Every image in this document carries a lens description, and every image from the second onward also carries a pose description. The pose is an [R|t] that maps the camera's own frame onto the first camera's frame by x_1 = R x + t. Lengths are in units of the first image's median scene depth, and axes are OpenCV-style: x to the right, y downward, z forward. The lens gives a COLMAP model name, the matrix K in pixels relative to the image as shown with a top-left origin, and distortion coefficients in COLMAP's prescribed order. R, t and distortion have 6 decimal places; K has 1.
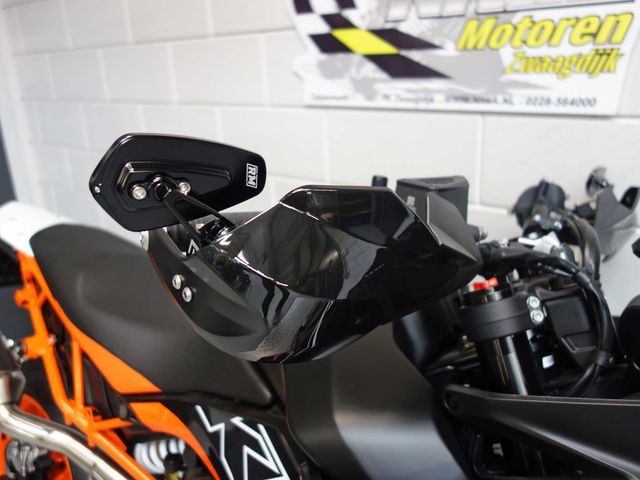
lens RADIAL K [[562.6, 0, 320.0], [0, 562.6, 240.0], [0, 0, 1]] dist [0.012071, -0.011664]
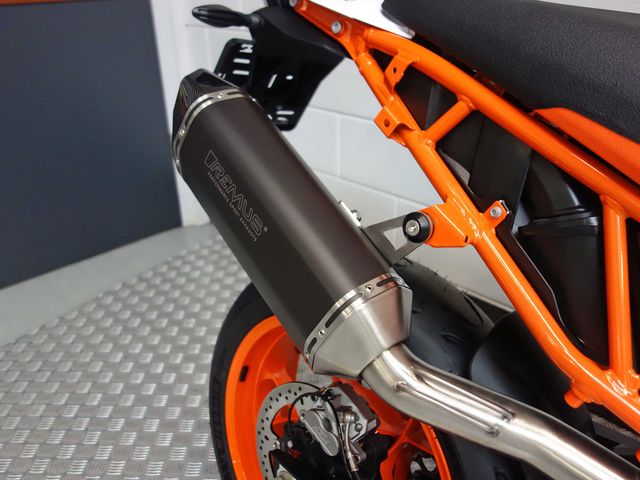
lens RADIAL K [[562.6, 0, 320.0], [0, 562.6, 240.0], [0, 0, 1]] dist [0.012071, -0.011664]
pose [[0.995620, 0.060147, -0.071575, -0.615647], [-0.049415, 0.988450, 0.143262, 0.152853], [0.079365, -0.139098, 0.987093, 0.588731]]
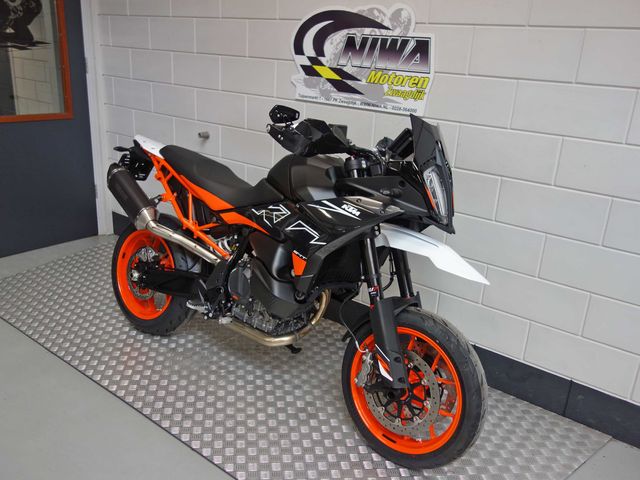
lens RADIAL K [[562.6, 0, 320.0], [0, 562.6, 240.0], [0, 0, 1]] dist [0.012071, -0.011664]
pose [[0.993680, 0.081370, 0.077319, -0.071276], [-0.082408, 0.996545, 0.010318, 0.302258], [-0.076212, -0.016625, 0.996953, -1.322385]]
